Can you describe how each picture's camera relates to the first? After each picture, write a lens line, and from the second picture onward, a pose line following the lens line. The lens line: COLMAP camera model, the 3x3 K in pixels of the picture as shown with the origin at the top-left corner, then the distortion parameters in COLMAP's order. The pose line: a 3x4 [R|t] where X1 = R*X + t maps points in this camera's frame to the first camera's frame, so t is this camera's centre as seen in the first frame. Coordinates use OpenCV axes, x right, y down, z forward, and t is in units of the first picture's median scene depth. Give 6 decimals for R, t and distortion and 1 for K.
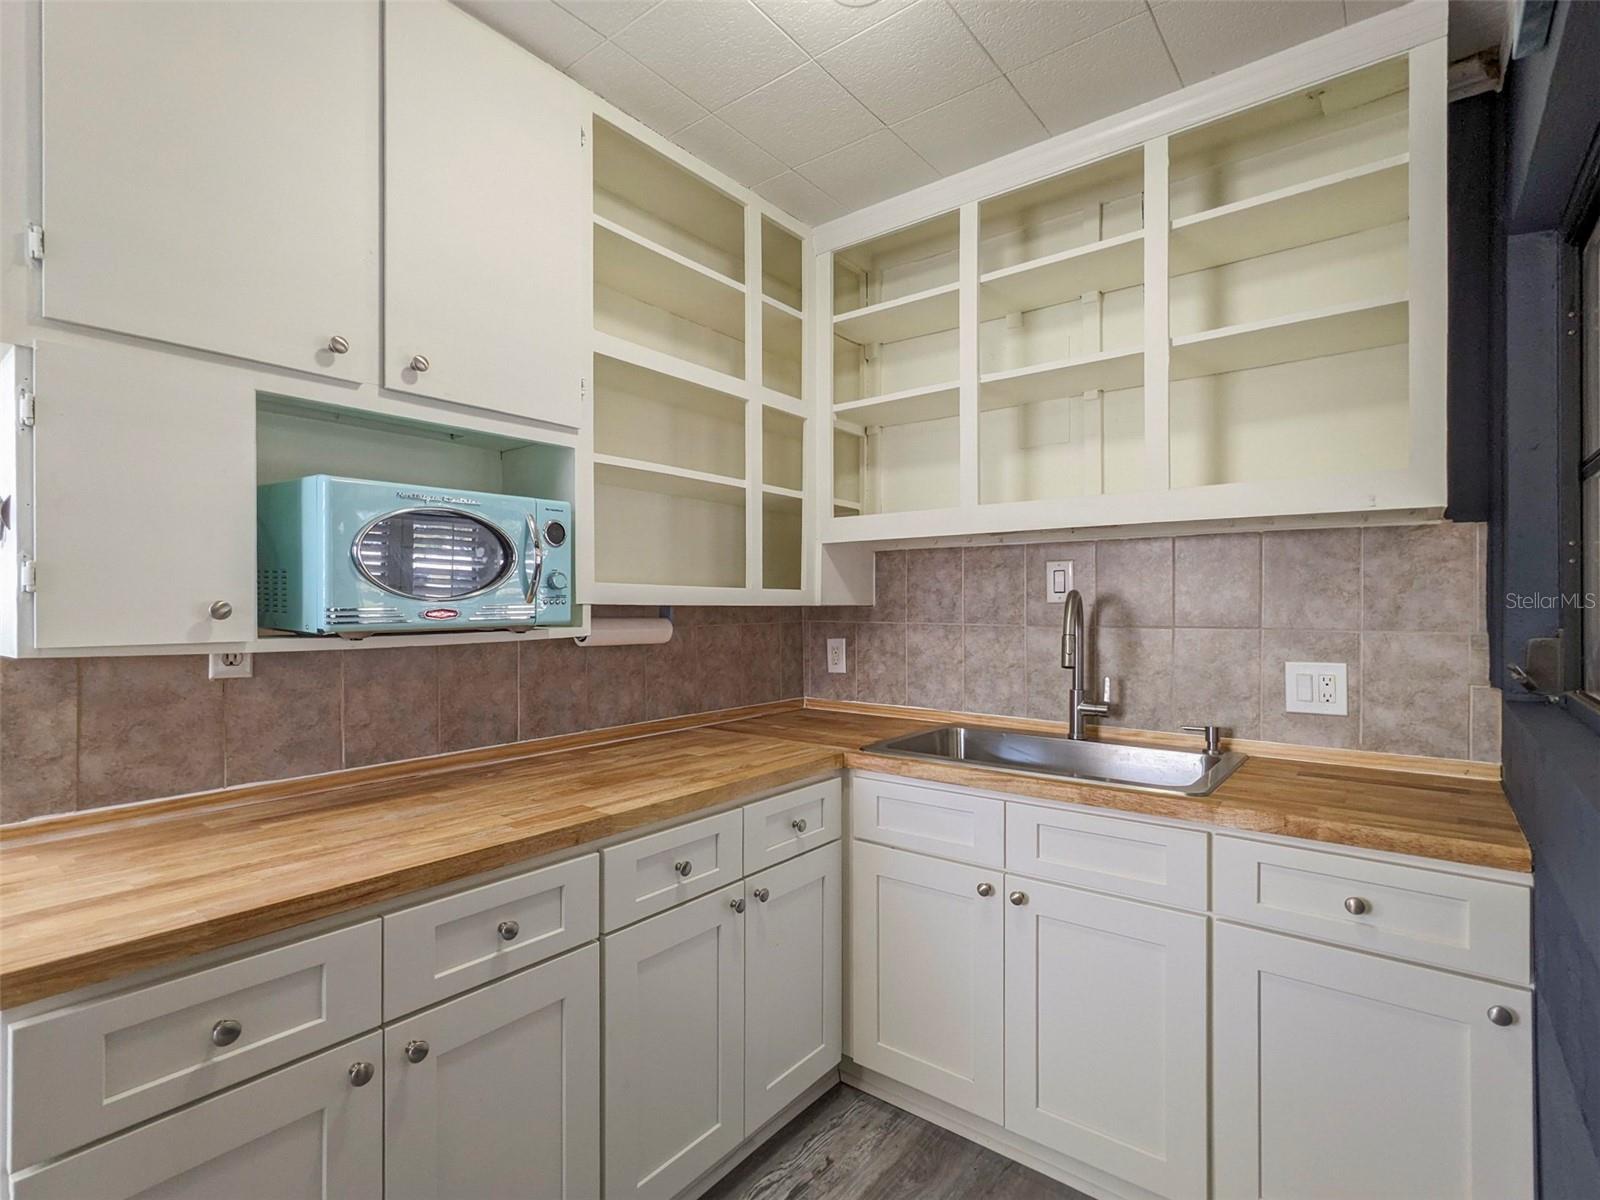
lens RADIAL K [[778.3, 0, 812.1], [0, 778.3, 605.3], [0, 0, 1]] dist [-0.000612, 0.002384]
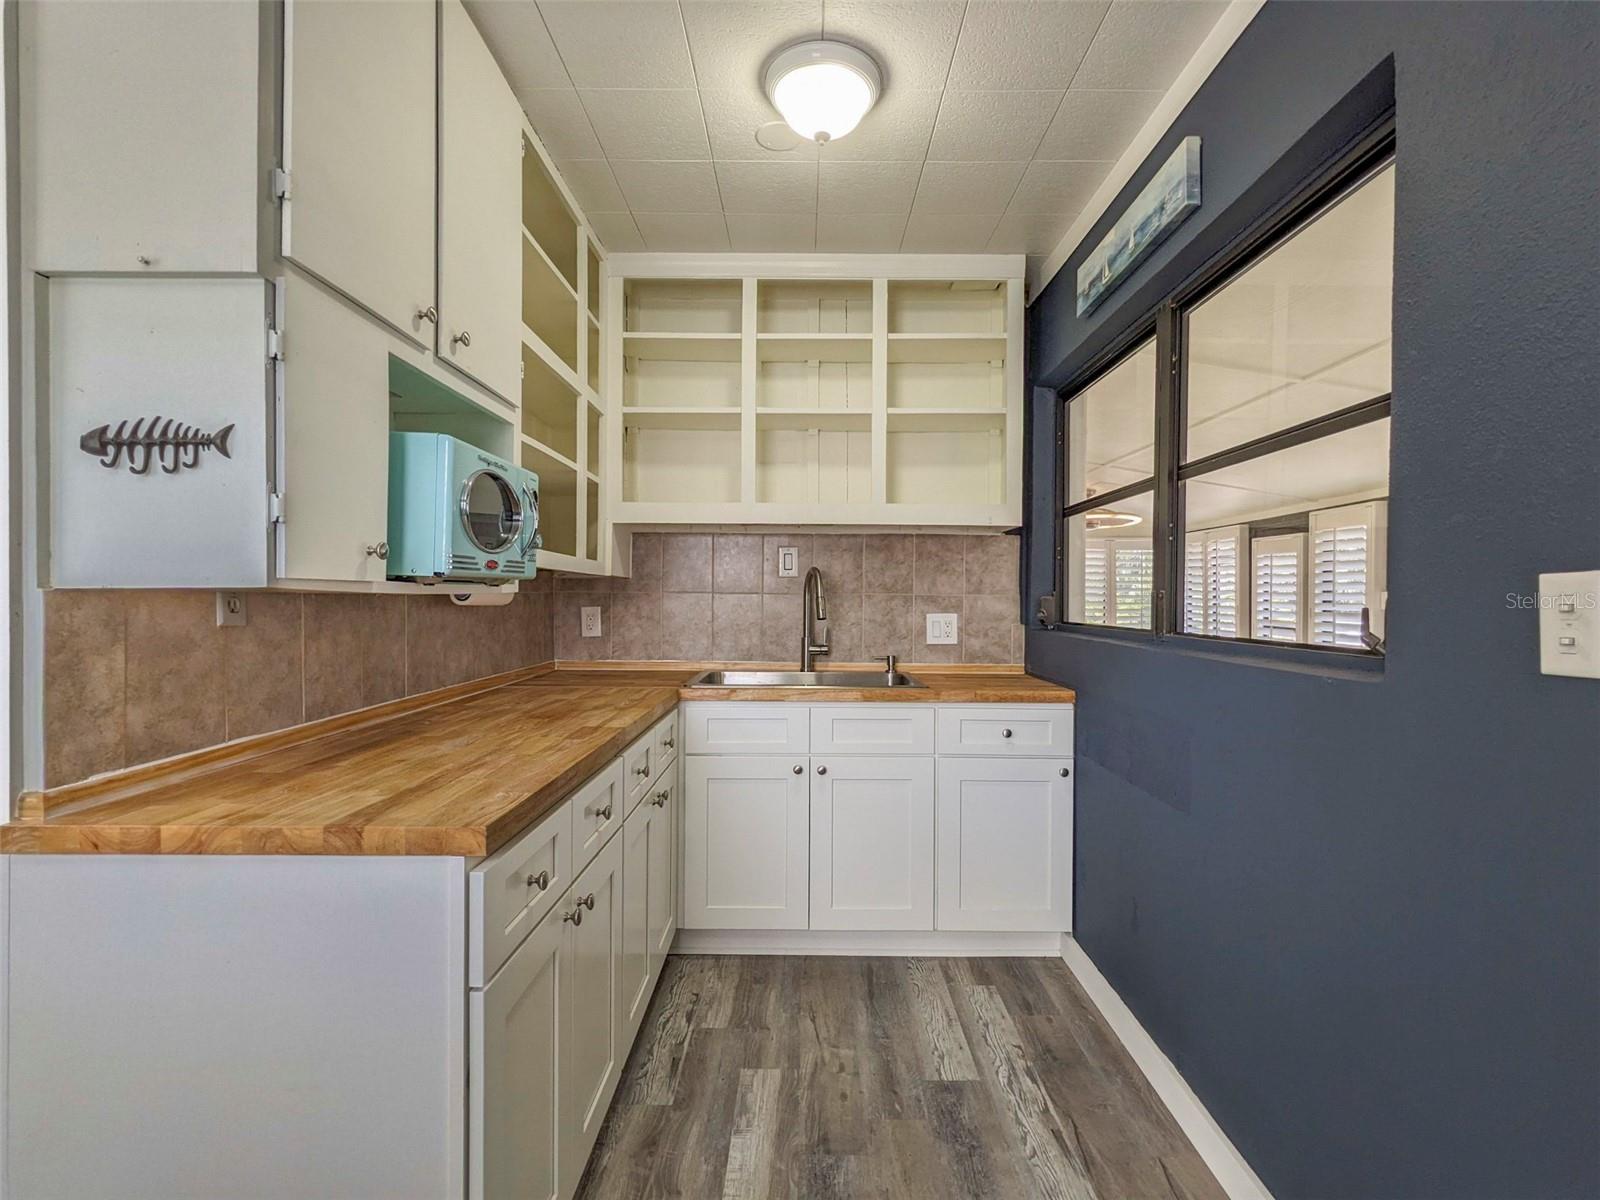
lens RADIAL K [[778.3, 0, 797.1], [0, 778.3, 604.4], [0, 0, 1]] dist [-0.000612, 0.002384]
pose [[0.790329, 0.001418, 0.612681, -0.636863], [-0.005742, 0.999971, 0.005093, 0.047529], [-0.612656, -0.007543, 0.790314, -0.134546]]
